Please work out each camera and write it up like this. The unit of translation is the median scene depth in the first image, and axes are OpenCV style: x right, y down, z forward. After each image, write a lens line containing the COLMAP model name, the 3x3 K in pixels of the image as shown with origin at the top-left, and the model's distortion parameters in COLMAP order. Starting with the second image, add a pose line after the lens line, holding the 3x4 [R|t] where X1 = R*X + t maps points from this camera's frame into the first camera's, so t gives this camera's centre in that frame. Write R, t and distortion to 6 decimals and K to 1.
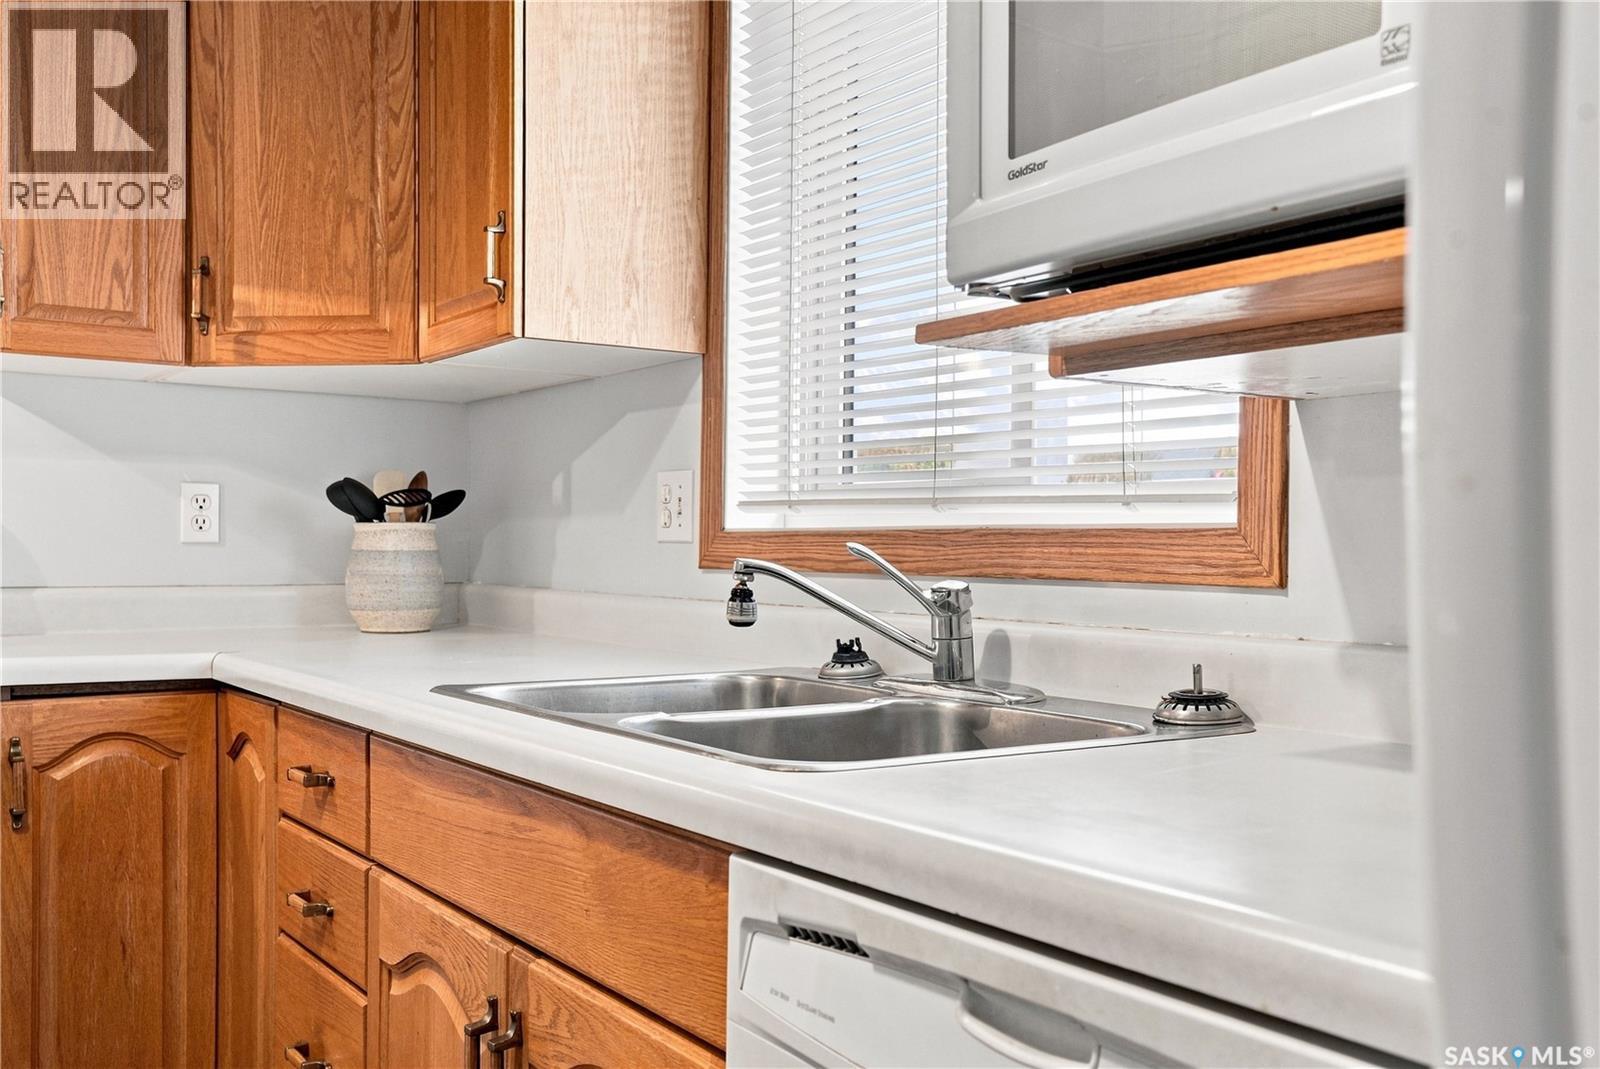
lens RADIAL K [[1541.6, 0, 775.2], [0, 1541.6, 557.0], [0, 0, 1]] dist [0.068018, 0.000000]
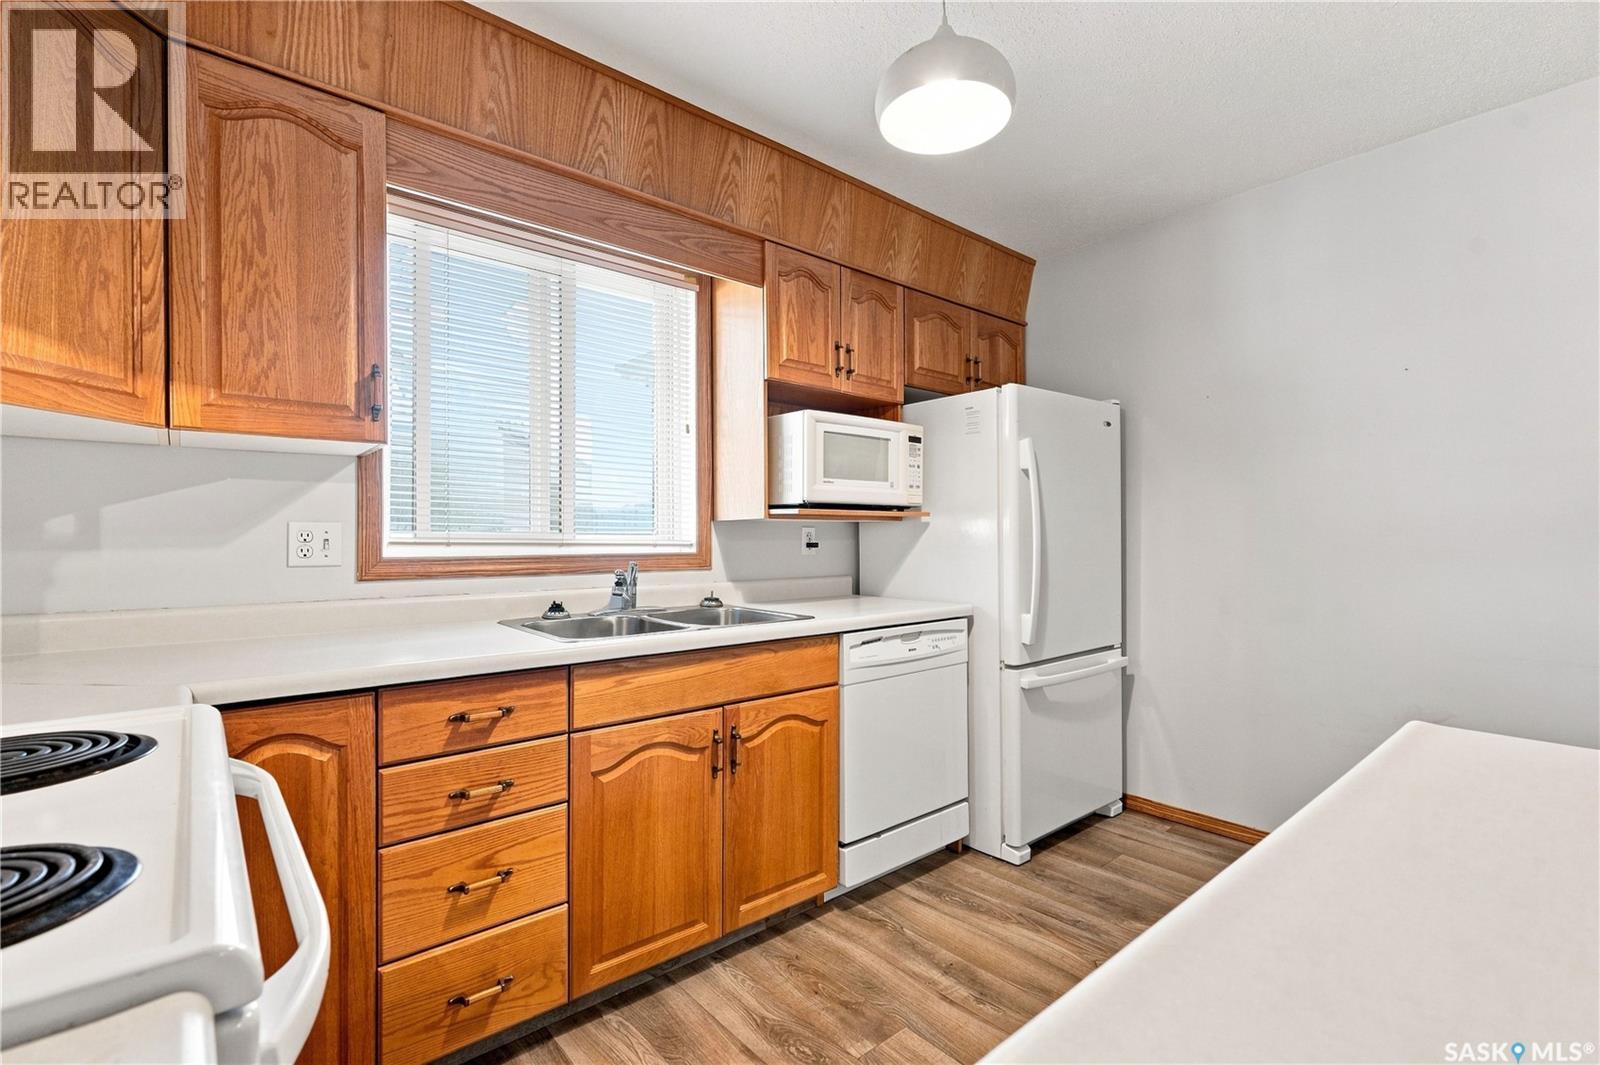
lens RADIAL K [[717.0, 0, 806.9], [0, 717.0, 532.5], [0, 0, 1]] dist [-0.001515, 0.001913]
pose [[-0.124873, 0.003708, 0.992166, -0.969875], [0.008614, 0.999959, -0.002653, -0.042545], [-0.992135, 0.008215, -0.124899, 0.650263]]
